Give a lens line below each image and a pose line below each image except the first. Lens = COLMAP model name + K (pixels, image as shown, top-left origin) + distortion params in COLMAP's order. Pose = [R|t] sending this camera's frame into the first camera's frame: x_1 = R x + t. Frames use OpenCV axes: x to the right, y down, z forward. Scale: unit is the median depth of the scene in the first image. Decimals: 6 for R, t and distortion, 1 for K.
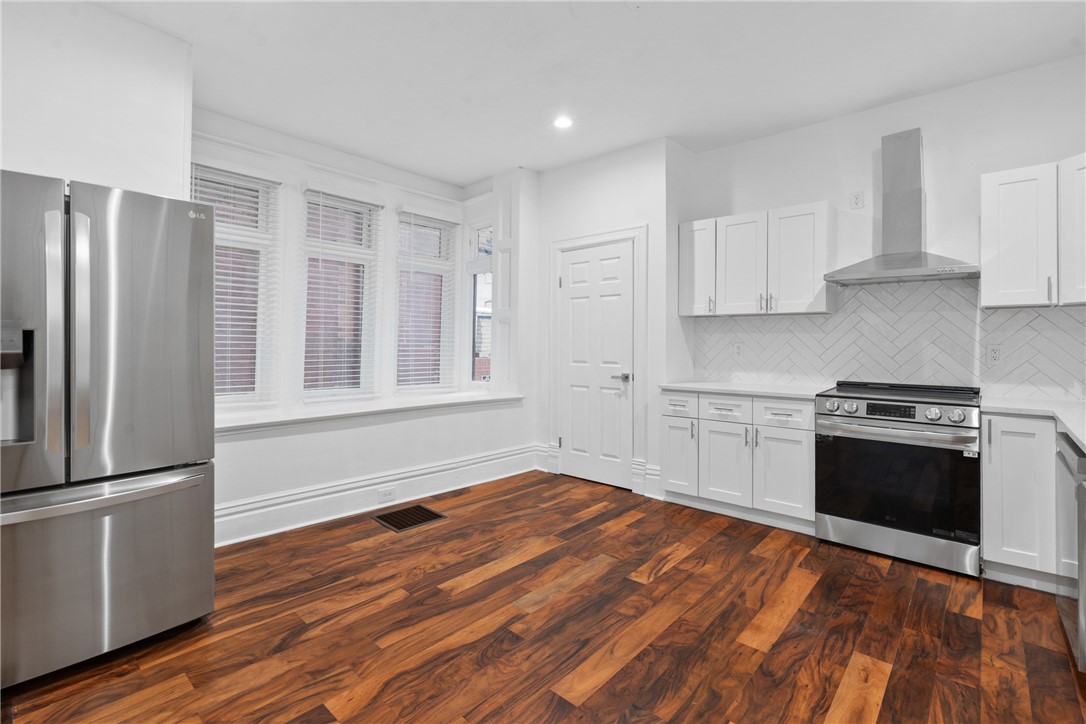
lens RADIAL K [[496.7, 0, 536.0], [0, 496.7, 343.1], [0, 0, 1]] dist [-0.001483, 0.000968]
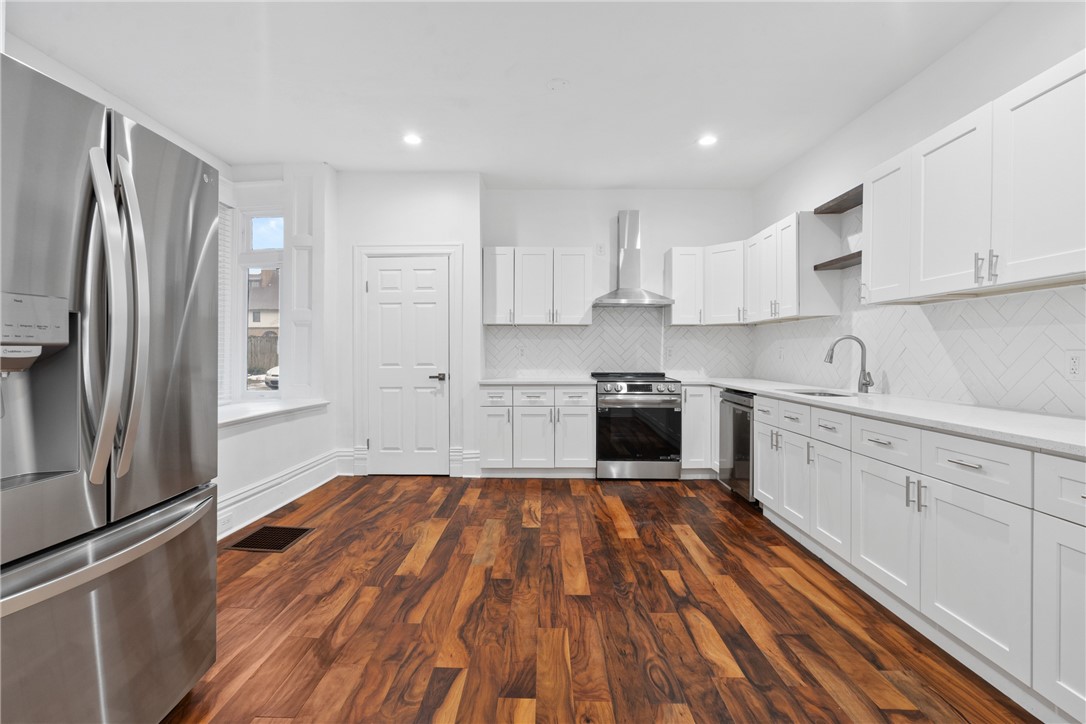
lens RADIAL K [[496.7, 0, 534.3], [0, 496.7, 357.0], [0, 0, 1]] dist [-0.001483, 0.000968]
pose [[0.753119, -0.009675, 0.657813, -0.565497], [0.002830, 0.999930, 0.011467, 0.016462], [-0.657878, -0.006774, 0.753094, 0.018102]]
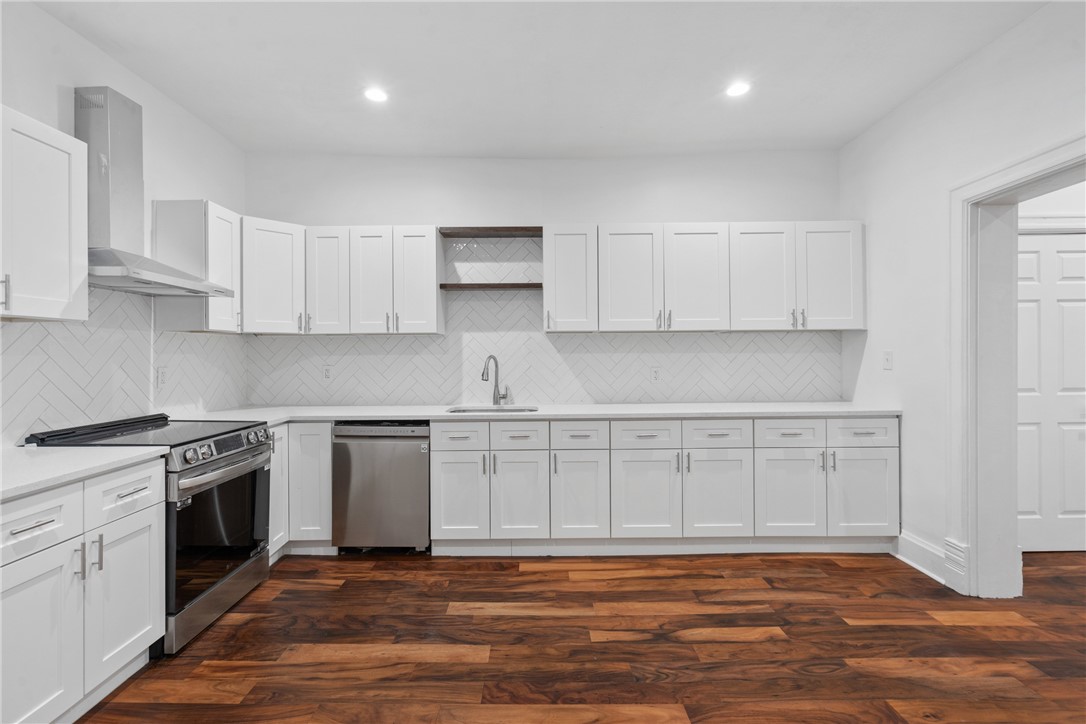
lens RADIAL K [[496.7, 0, 538.6], [0, 496.7, 352.0], [0, 0, 1]] dist [-0.001483, 0.000968]
pose [[-0.677223, 0.003410, 0.735770, -0.293849], [0.005110, 0.999987, 0.000069, -0.023321], [-0.735760, 0.003806, -0.677232, 1.139581]]
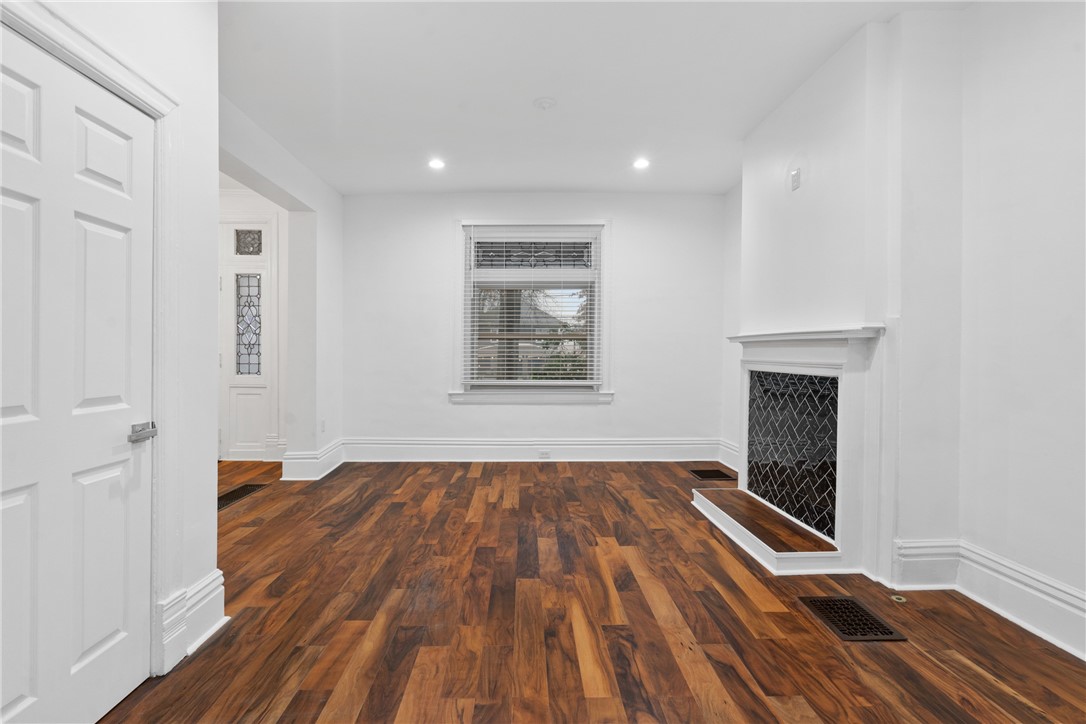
lens RADIAL K [[496.7, 0, 532.9], [0, 496.7, 360.0], [0, 0, 1]] dist [-0.001483, 0.000968]
pose [[-0.724853, -0.004464, -0.688889, -0.253956], [-0.009469, 0.999949, 0.003484, 0.013264], [0.688838, 0.009049, -0.724859, 0.264504]]
